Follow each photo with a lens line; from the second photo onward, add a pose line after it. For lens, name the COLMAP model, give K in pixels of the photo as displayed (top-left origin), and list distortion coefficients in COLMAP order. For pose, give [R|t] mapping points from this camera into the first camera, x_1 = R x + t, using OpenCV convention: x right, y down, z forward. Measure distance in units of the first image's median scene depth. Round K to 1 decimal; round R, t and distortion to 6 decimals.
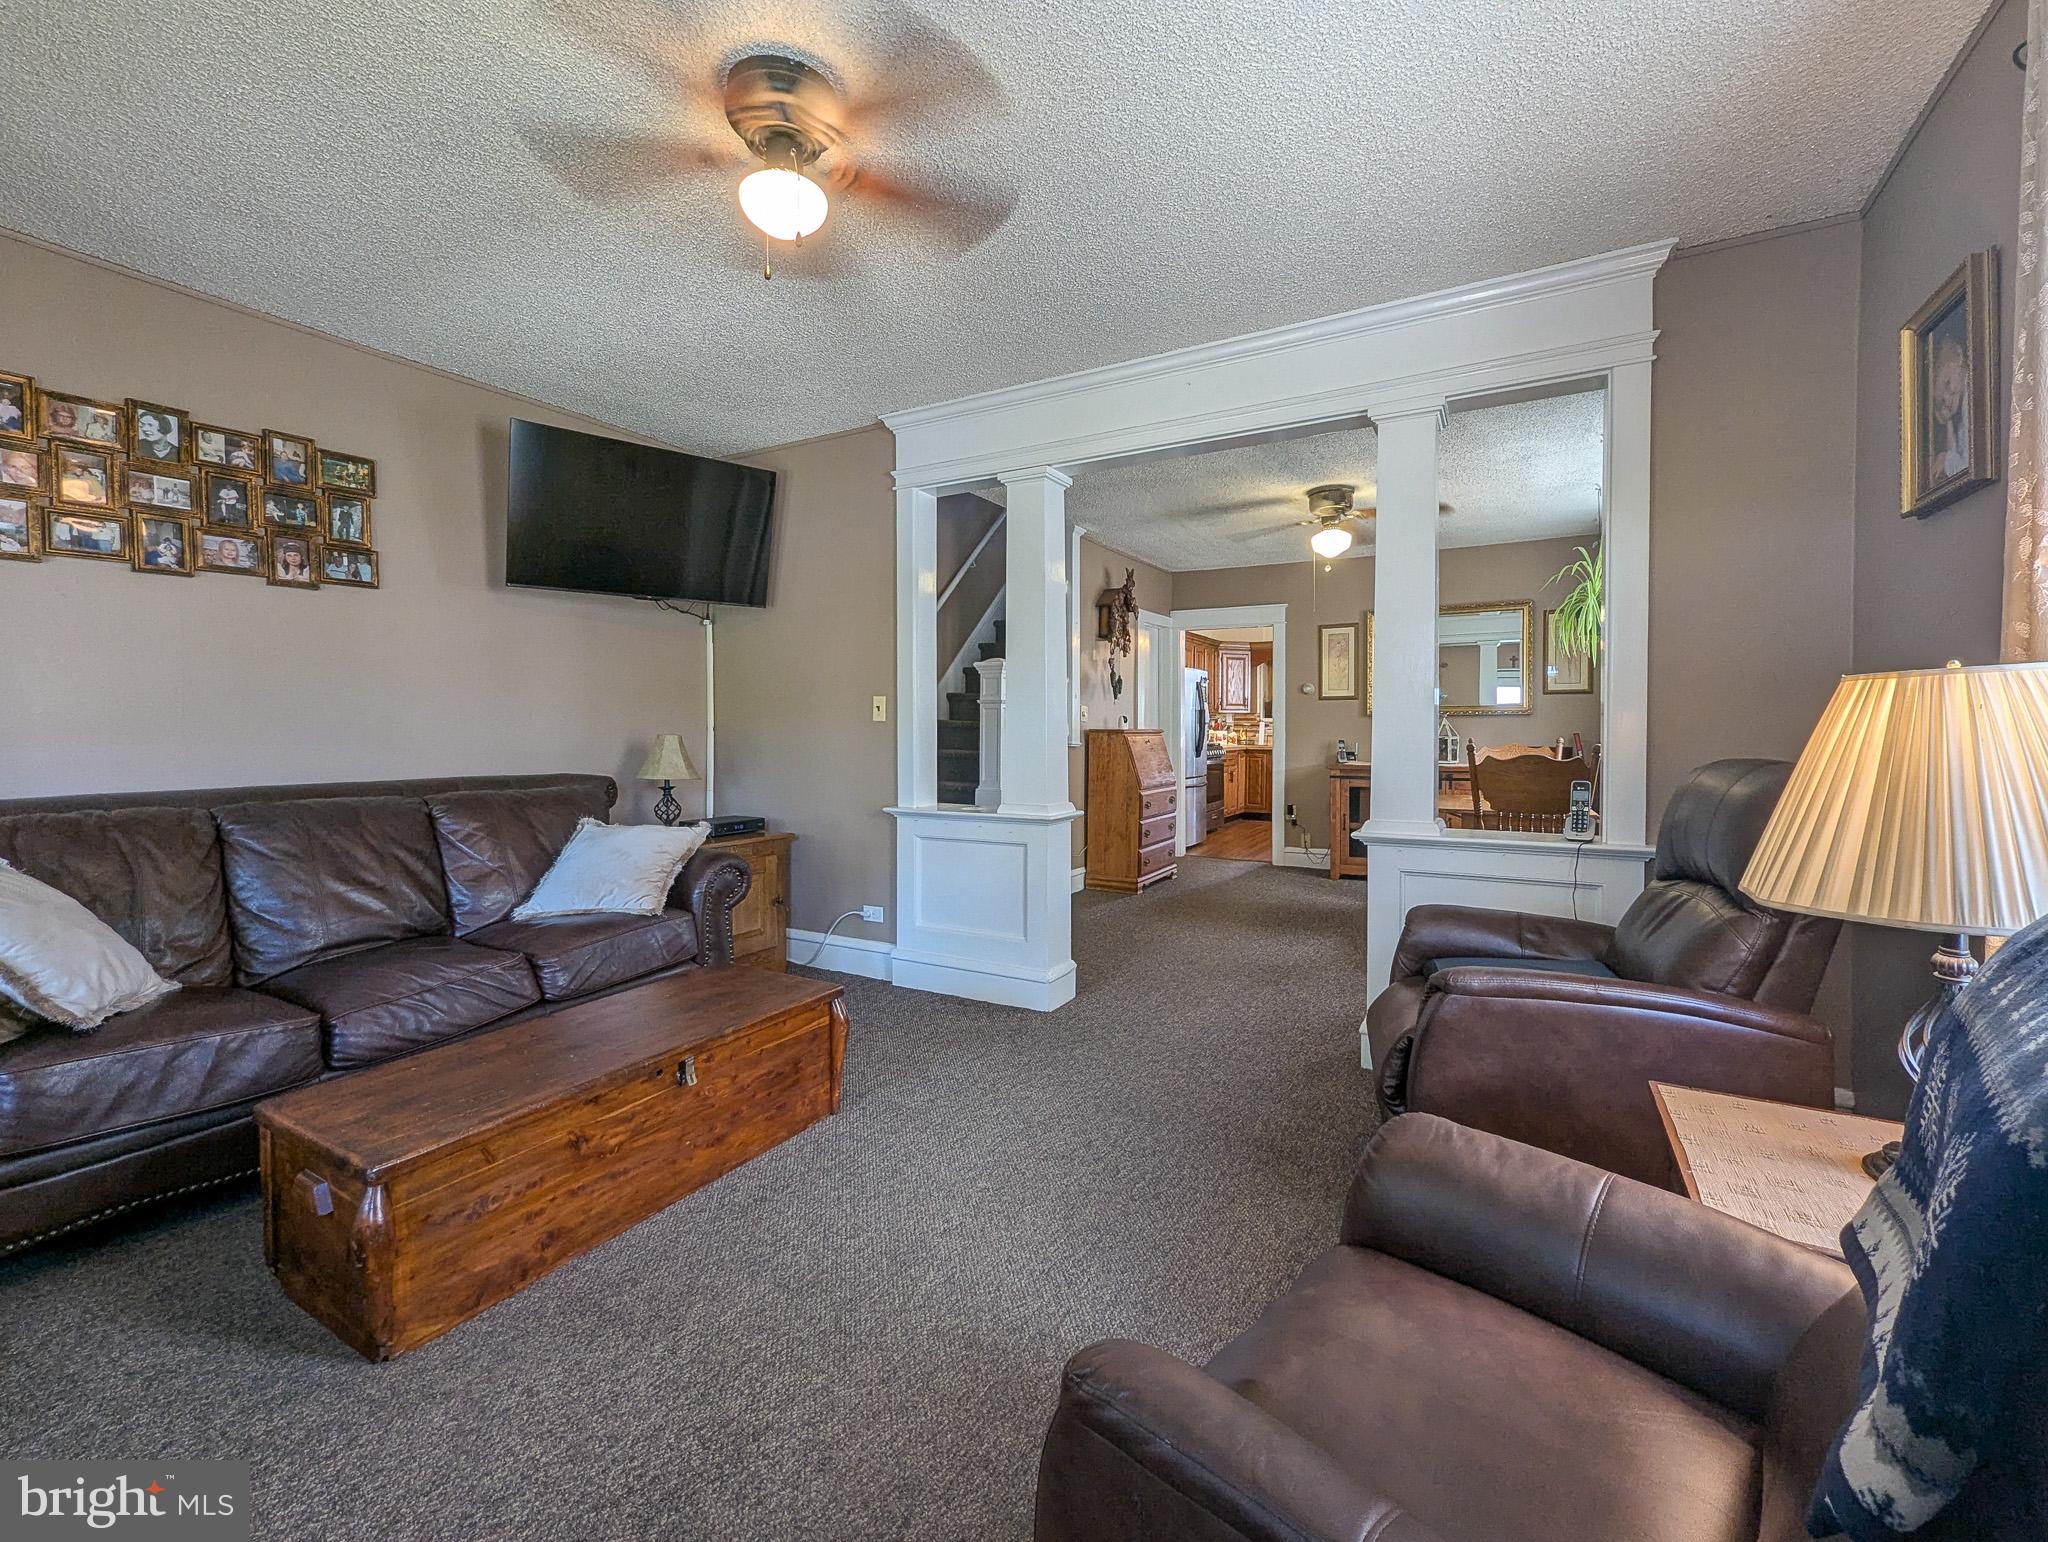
lens RADIAL K [[879.8, 0, 1019.0], [0, 879.8, 733.7], [0, 0, 1]] dist [-0.000787, -0.000073]
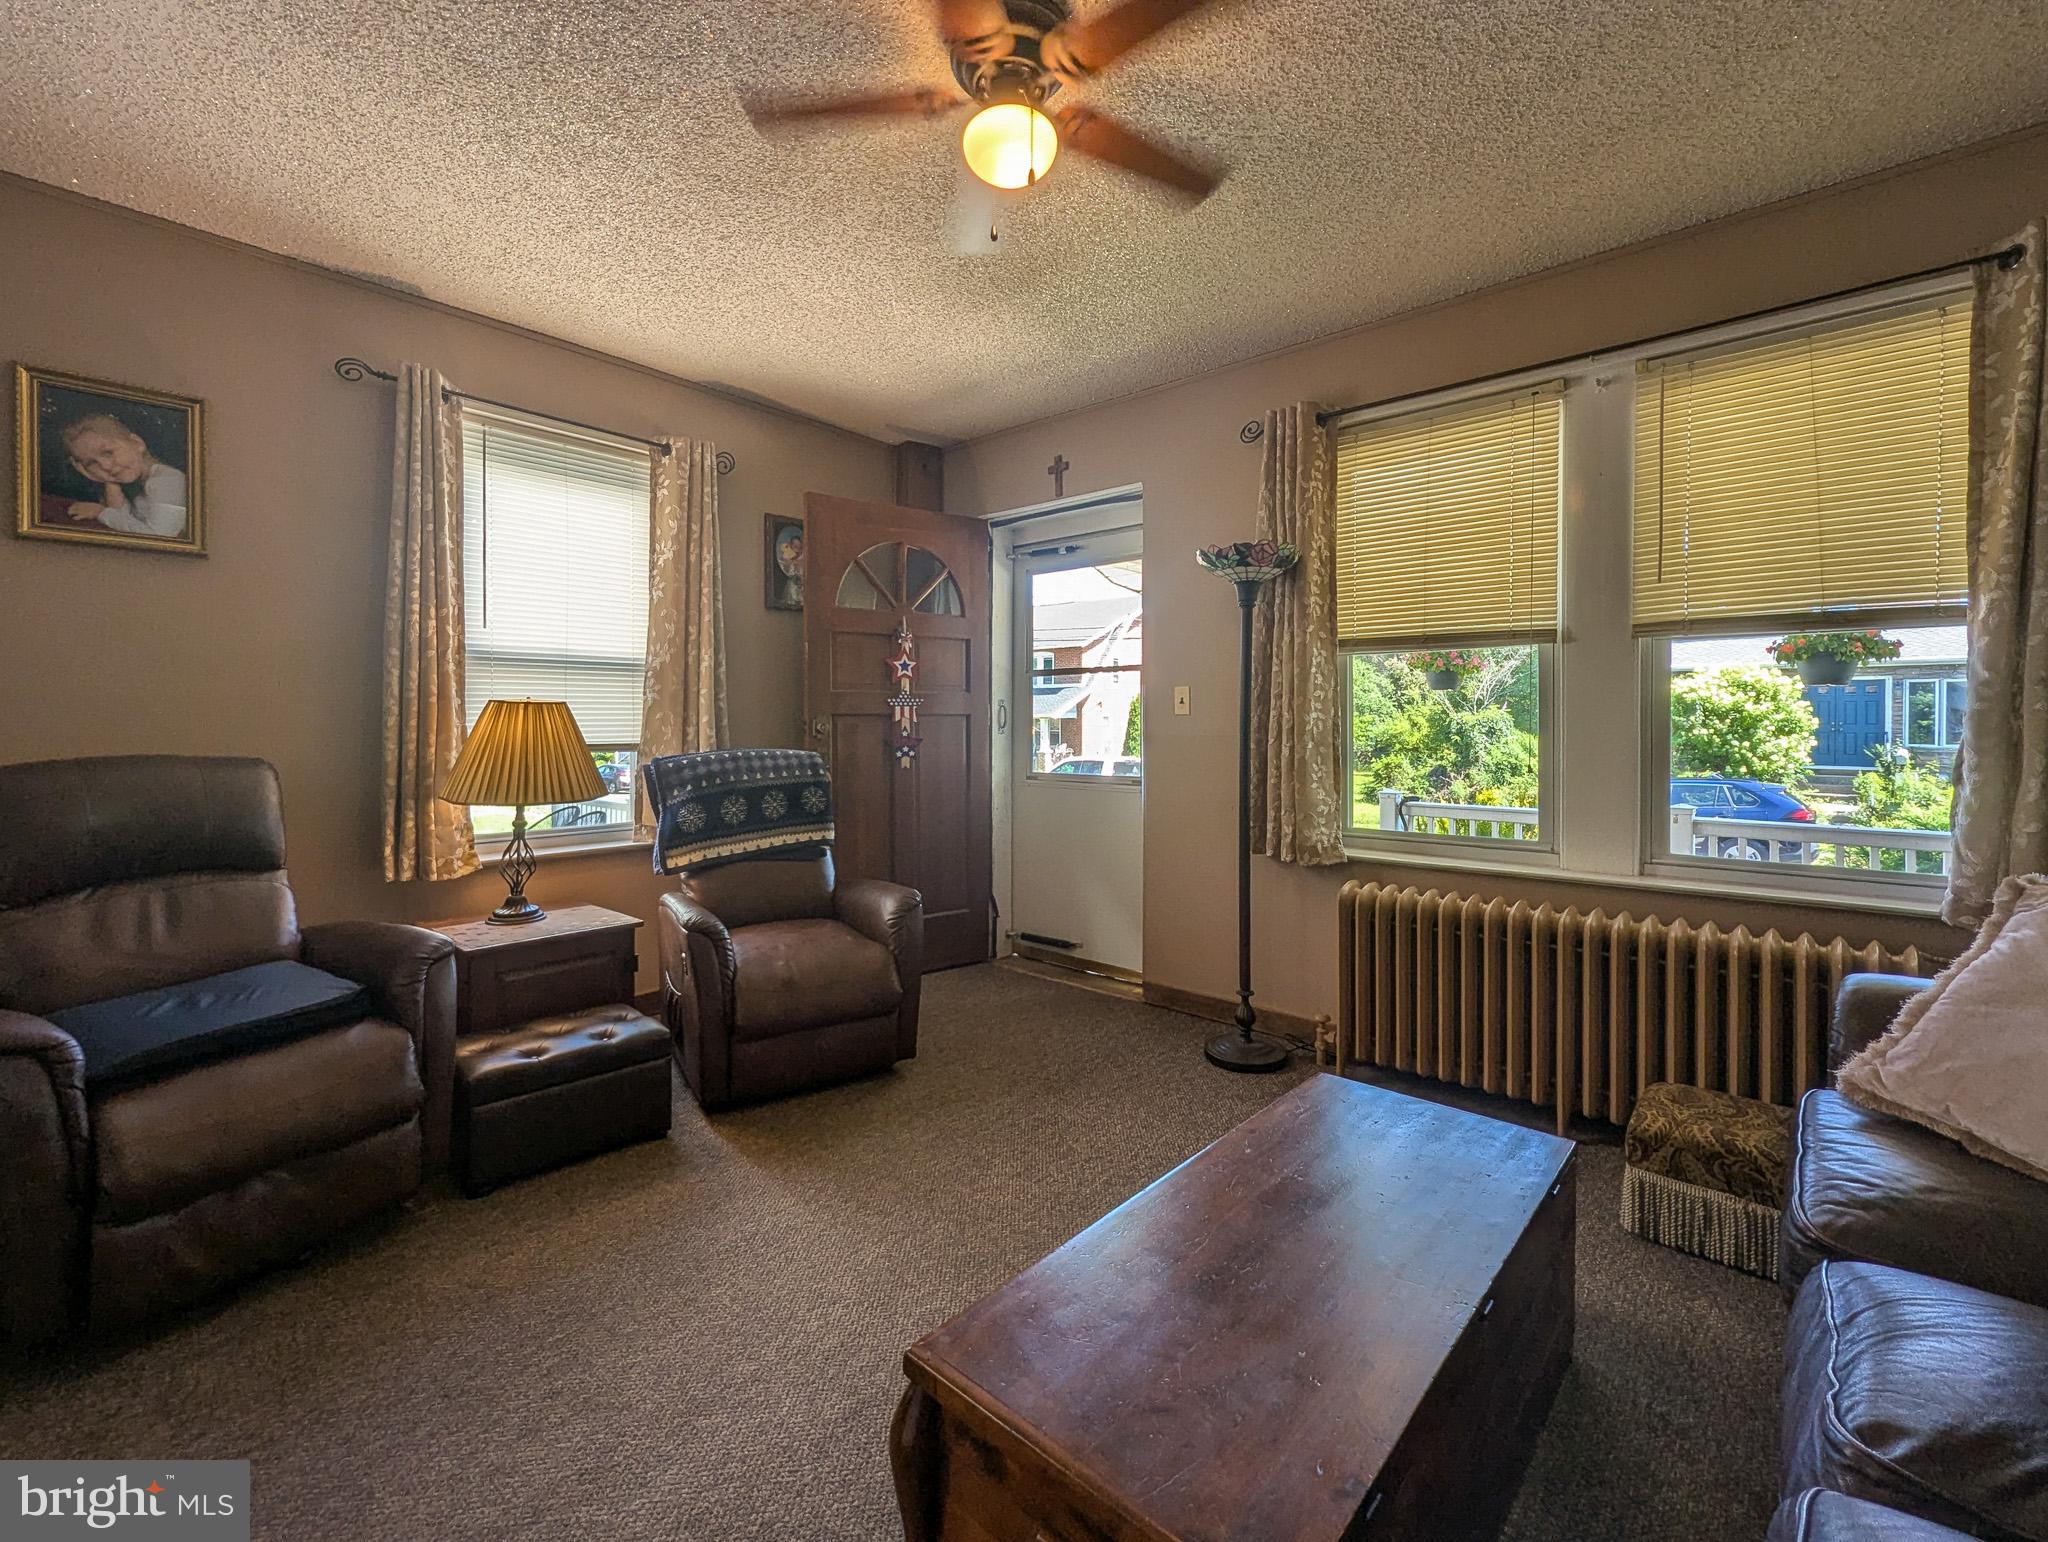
lens RADIAL K [[911.7, 0, 1005.2], [0, 911.7, 726.7], [0, 0, 1]] dist [-0.001621, -0.000263]
pose [[-0.980021, -0.000200, 0.198894, -0.239621], [0.002658, 0.999897, 0.014104, -0.011088], [-0.198877, 0.014350, -0.979919, 1.050244]]
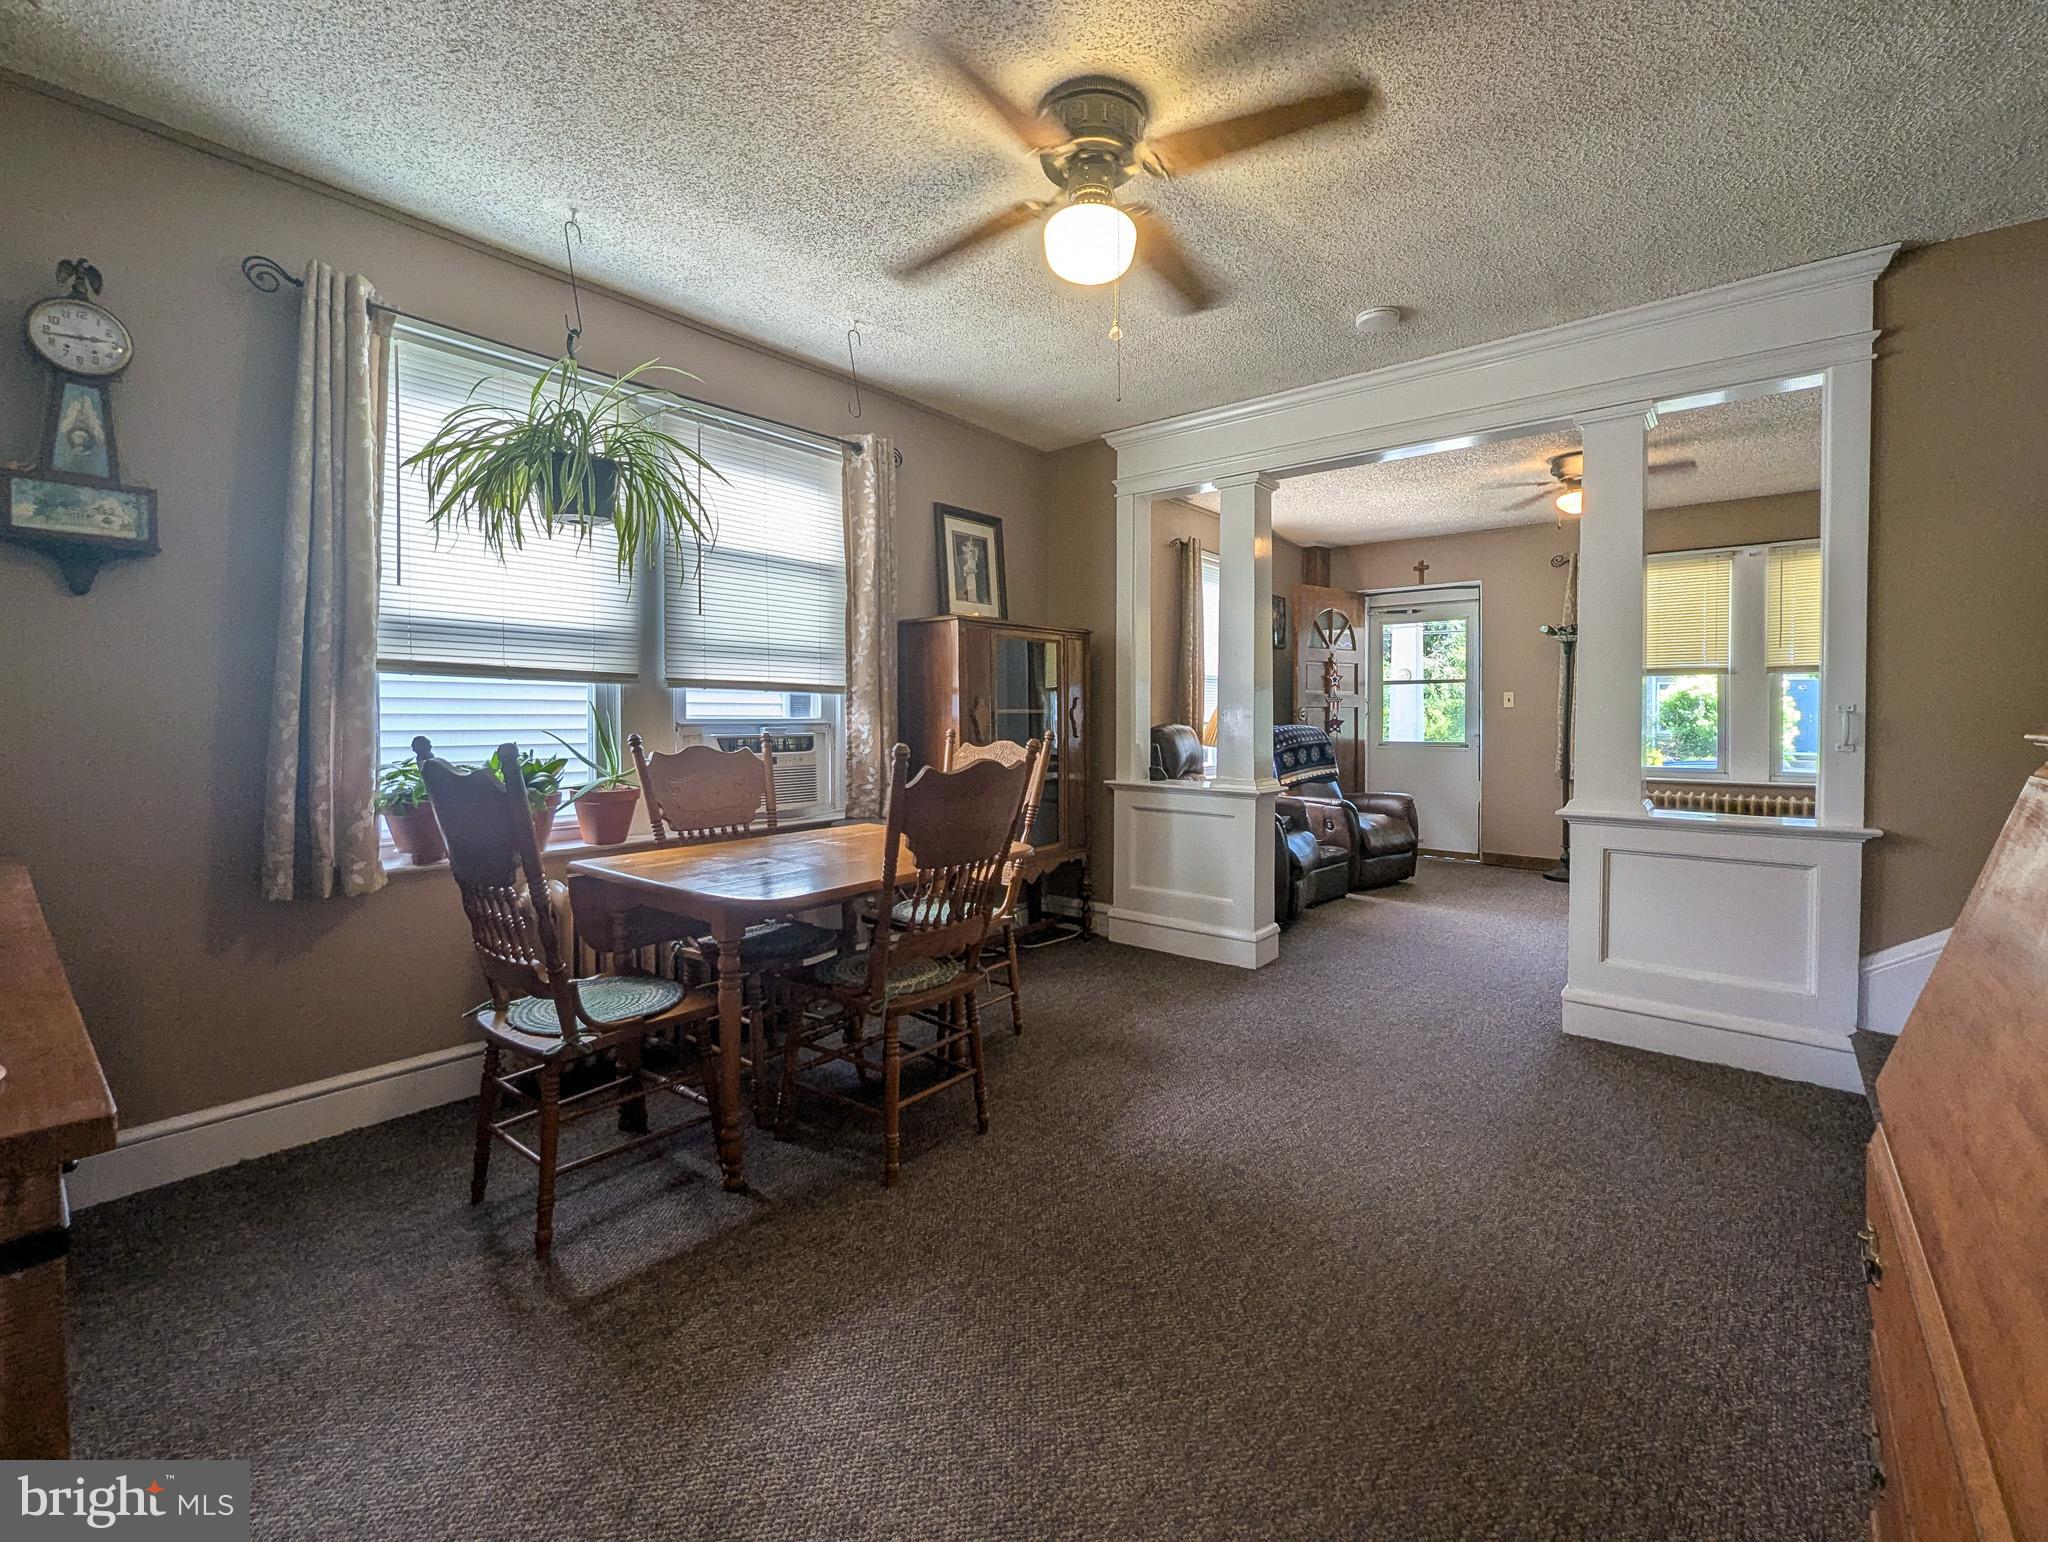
lens RADIAL K [[911.7, 0, 1005.2], [0, 911.7, 726.7], [0, 0, 1]] dist [-0.001621, -0.000263]
pose [[-0.985345, -0.004692, 0.170509, 0.476623], [-0.000870, 0.999747, 0.022482, -0.011557], [-0.170571, 0.022004, -0.985100, 2.058051]]
